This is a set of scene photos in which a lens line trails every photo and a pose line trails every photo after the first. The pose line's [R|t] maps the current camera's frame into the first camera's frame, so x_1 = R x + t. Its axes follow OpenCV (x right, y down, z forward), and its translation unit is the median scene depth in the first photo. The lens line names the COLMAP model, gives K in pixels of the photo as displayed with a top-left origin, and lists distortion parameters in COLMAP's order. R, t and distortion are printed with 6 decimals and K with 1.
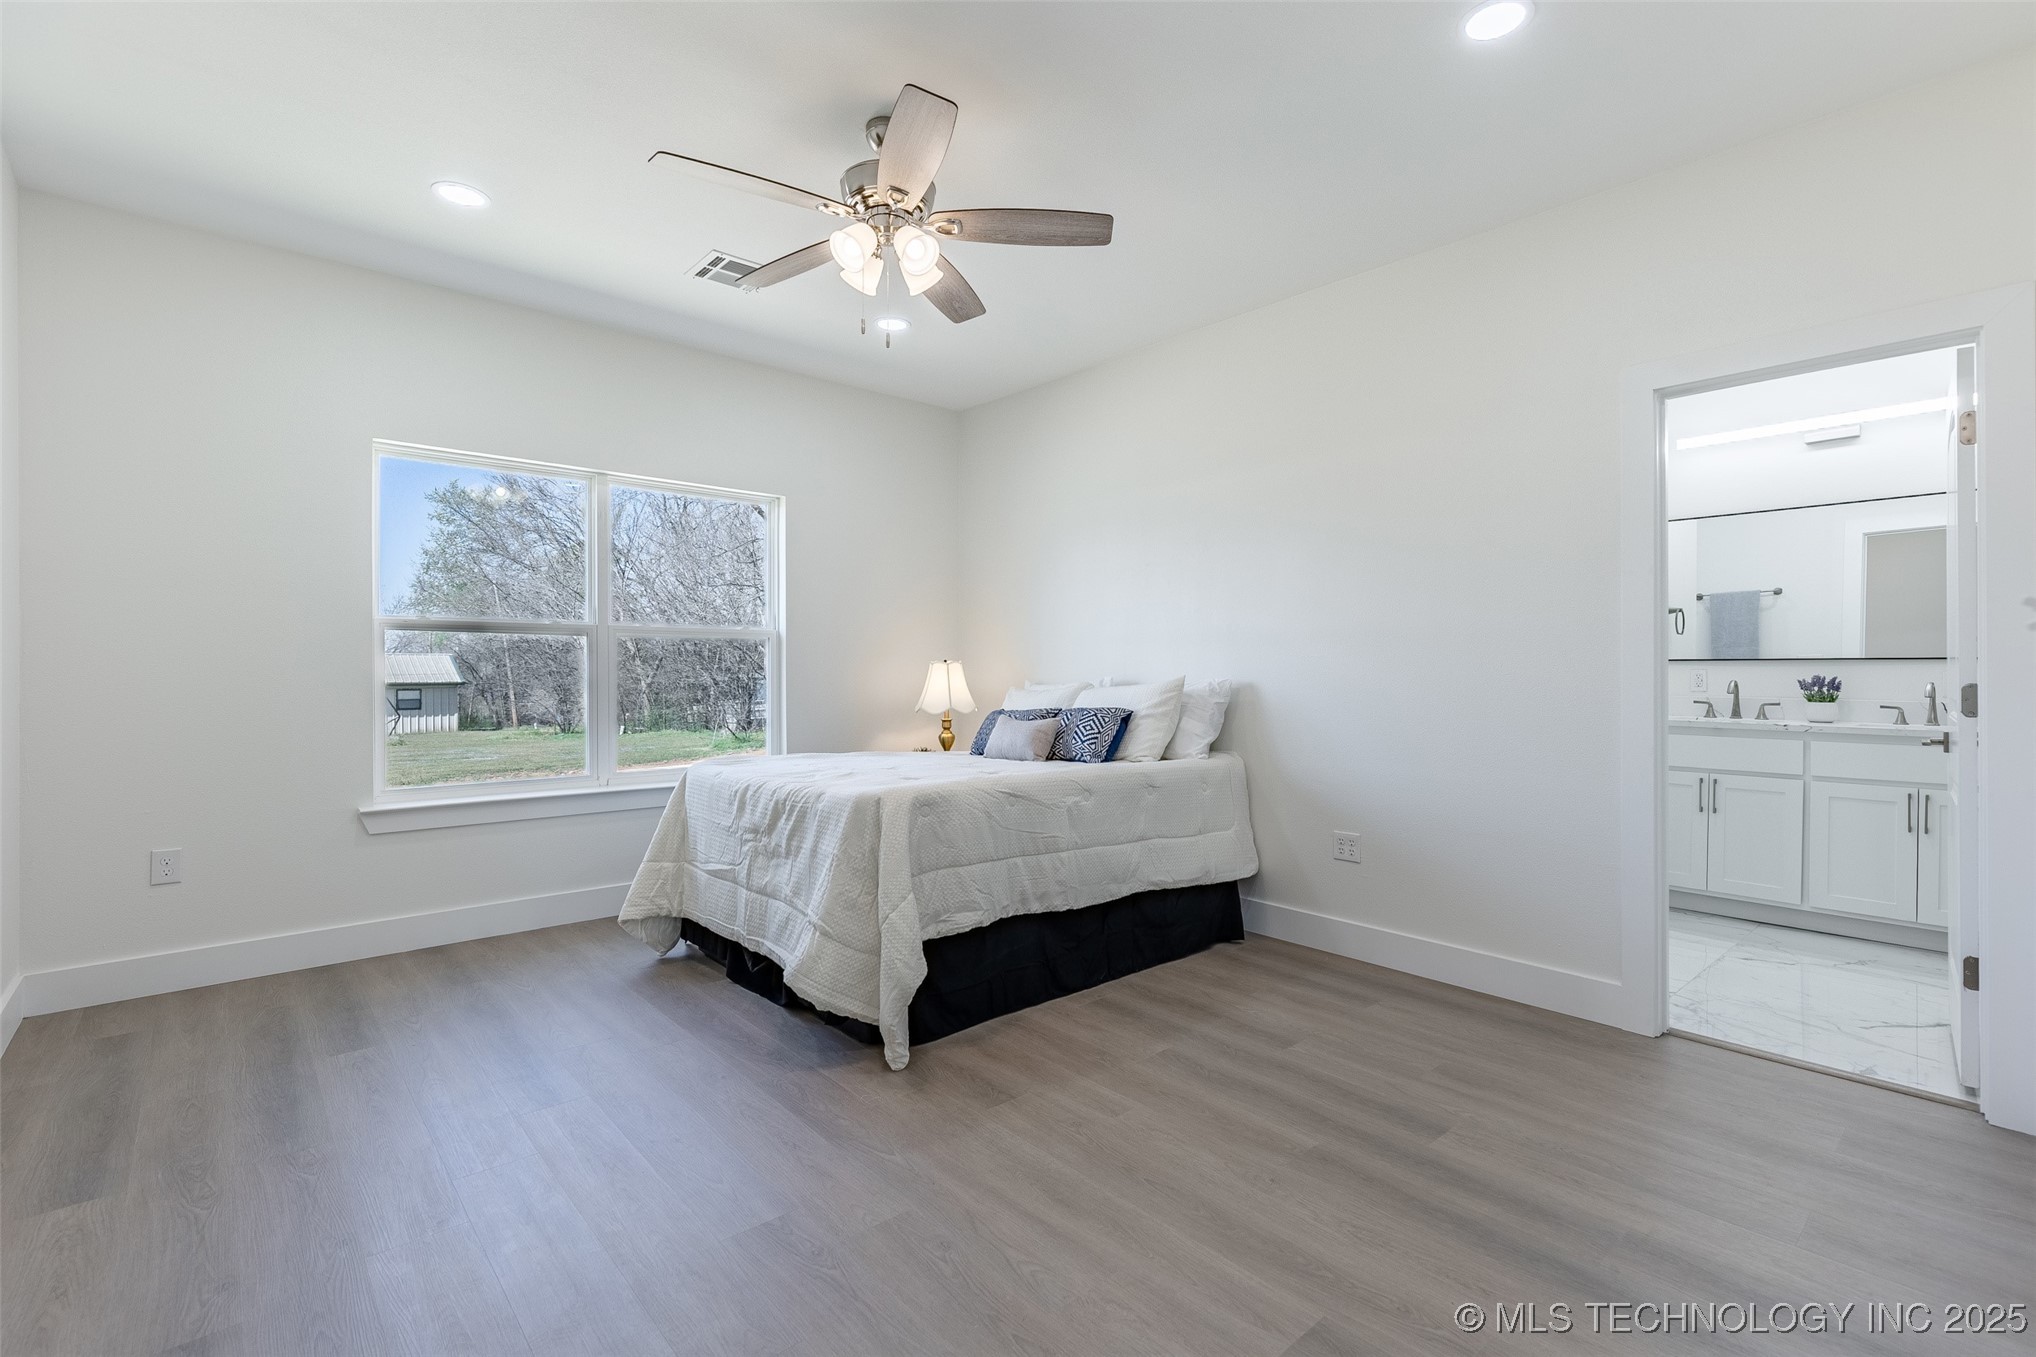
lens RADIAL K [[913.7, 0, 1027.9], [0, 913.7, 679.1], [0, 0, 1]] dist [-0.000677, -0.000162]
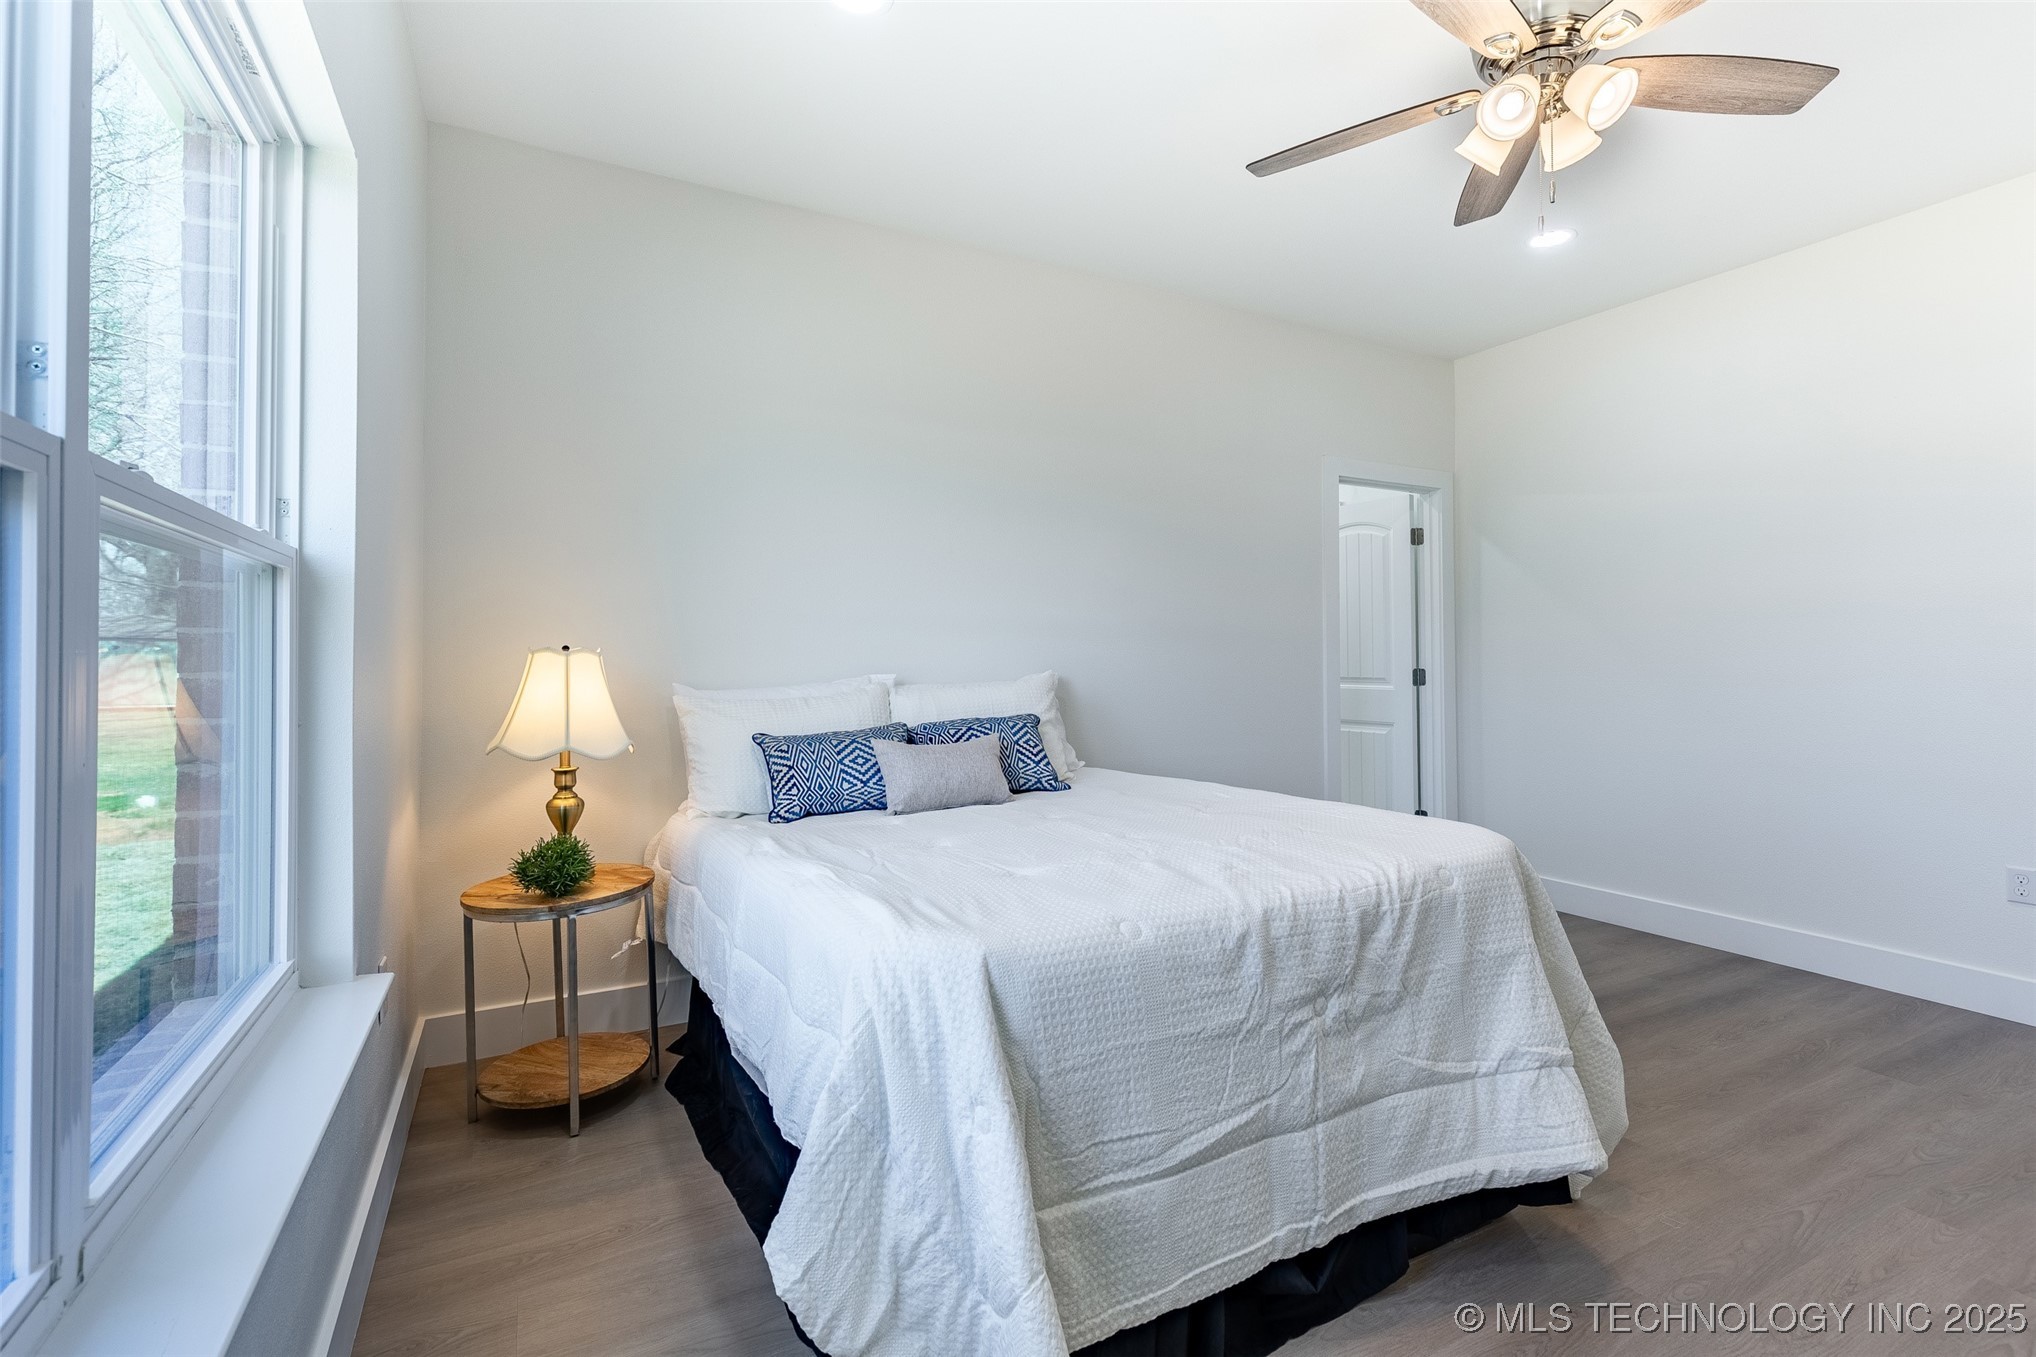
lens RADIAL K [[933.0, 0, 1020.9], [0, 933.0, 644.0], [0, 0, 1]] dist [-0.001241, -0.000568]
pose [[0.233705, 0.015549, 0.972183, -0.849745], [0.014243, 0.999710, -0.019413, -0.015385], [-0.972203, 0.018384, 0.233416, 1.064125]]
